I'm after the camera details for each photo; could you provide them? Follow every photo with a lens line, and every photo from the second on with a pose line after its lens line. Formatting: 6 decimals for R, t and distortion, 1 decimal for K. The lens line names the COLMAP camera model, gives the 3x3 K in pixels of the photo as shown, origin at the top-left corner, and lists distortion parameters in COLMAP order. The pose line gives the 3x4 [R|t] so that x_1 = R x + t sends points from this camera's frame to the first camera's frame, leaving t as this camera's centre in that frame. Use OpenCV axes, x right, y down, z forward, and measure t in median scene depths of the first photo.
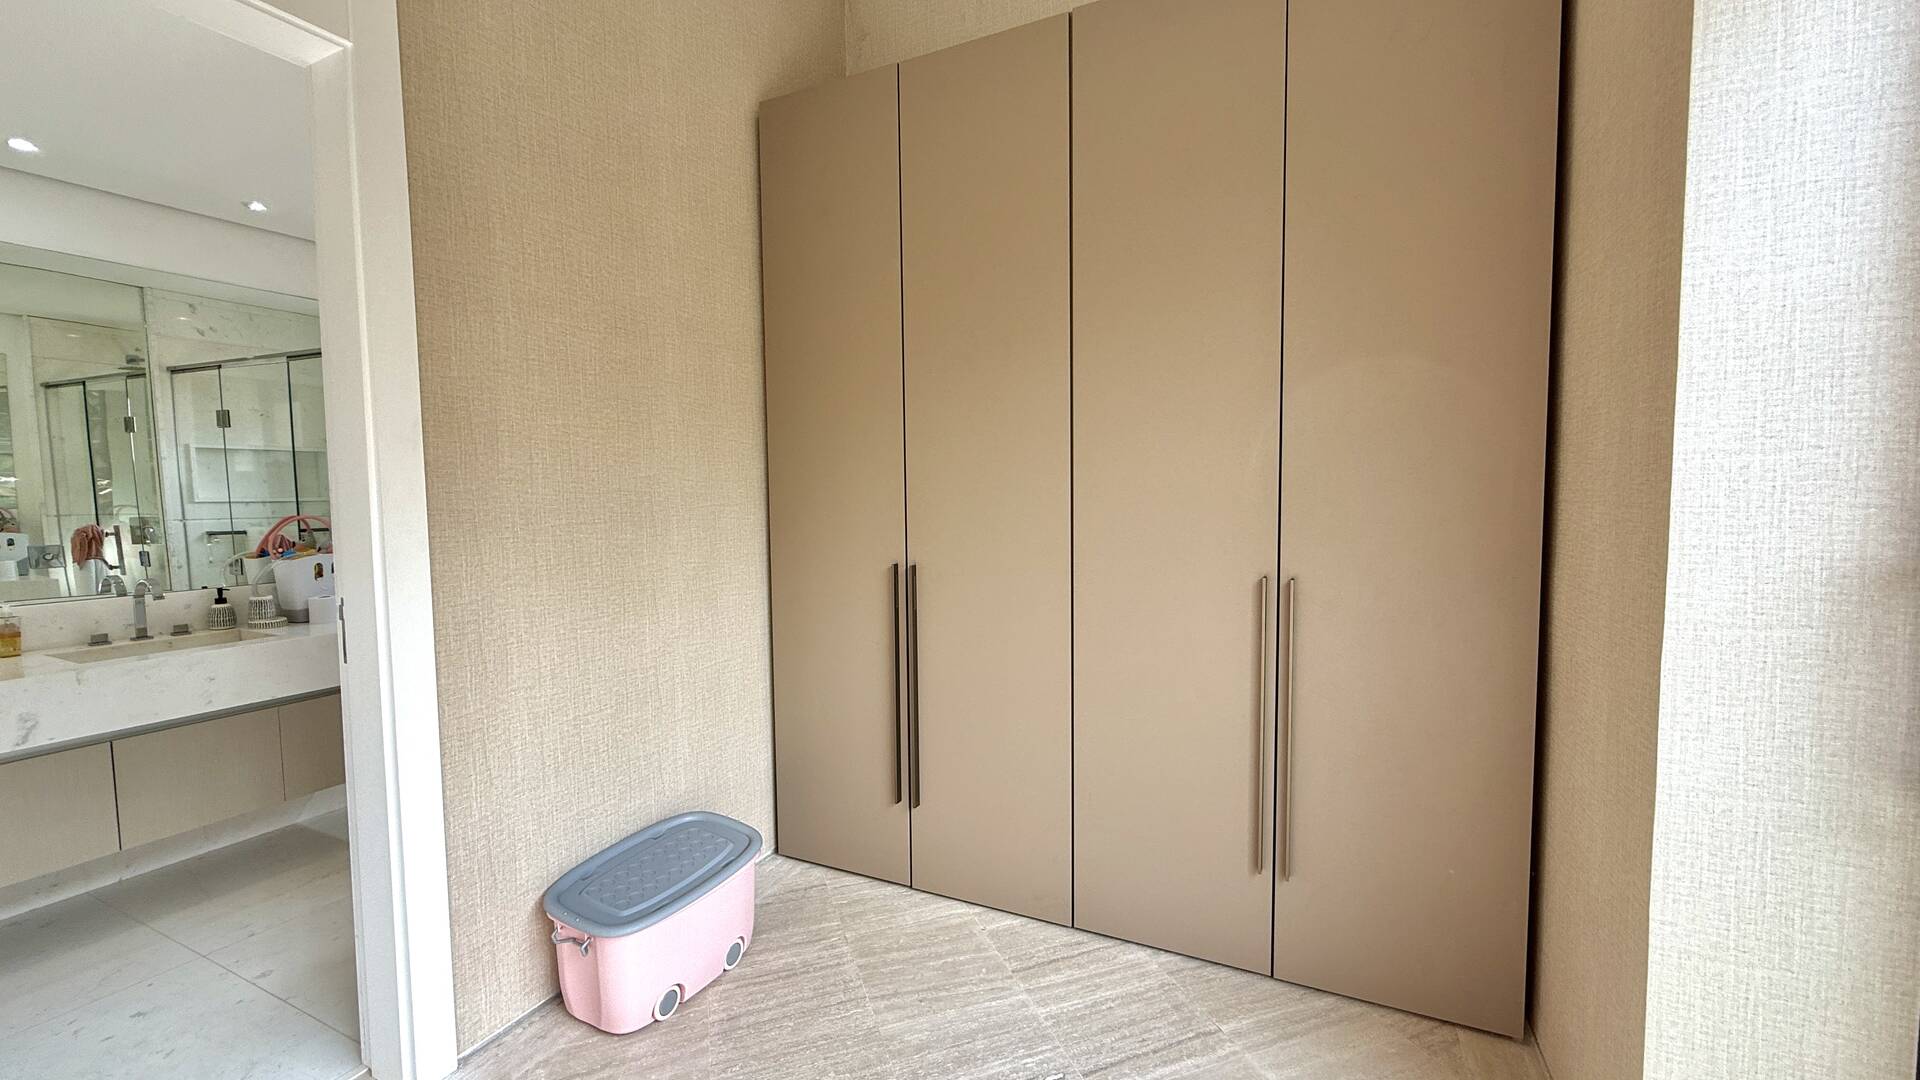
lens RADIAL K [[767.3, 0, 962.5], [0, 767.3, 538.7], [0, 0, 1]] dist [0.000065, 0.000553]
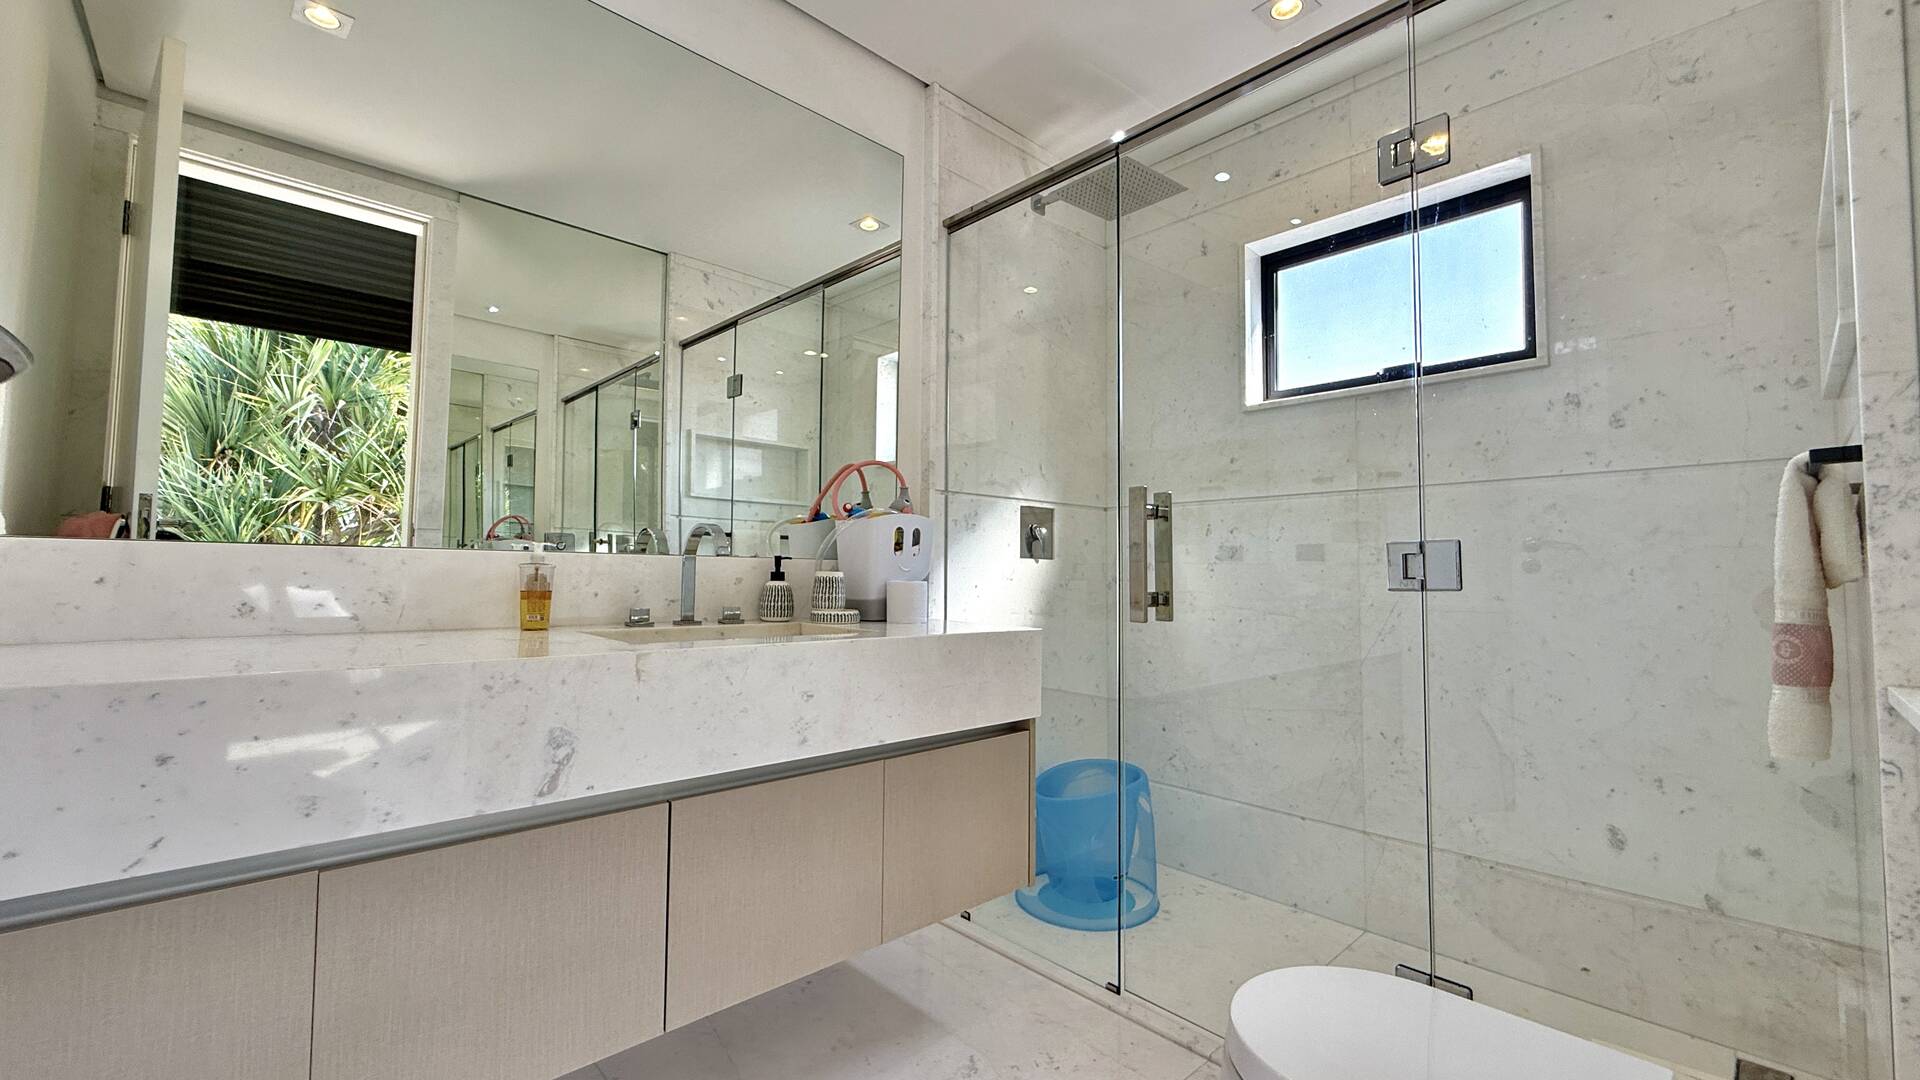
lens RADIAL K [[767.3, 0, 957.8], [0, 767.3, 538.2], [0, 0, 1]] dist [0.000065, 0.000553]
pose [[0.933255, 0.001694, -0.359211, -0.595351], [-0.044258, 0.992912, -0.110303, 0.111093], [0.356478, 0.118838, 0.926715, 0.461373]]
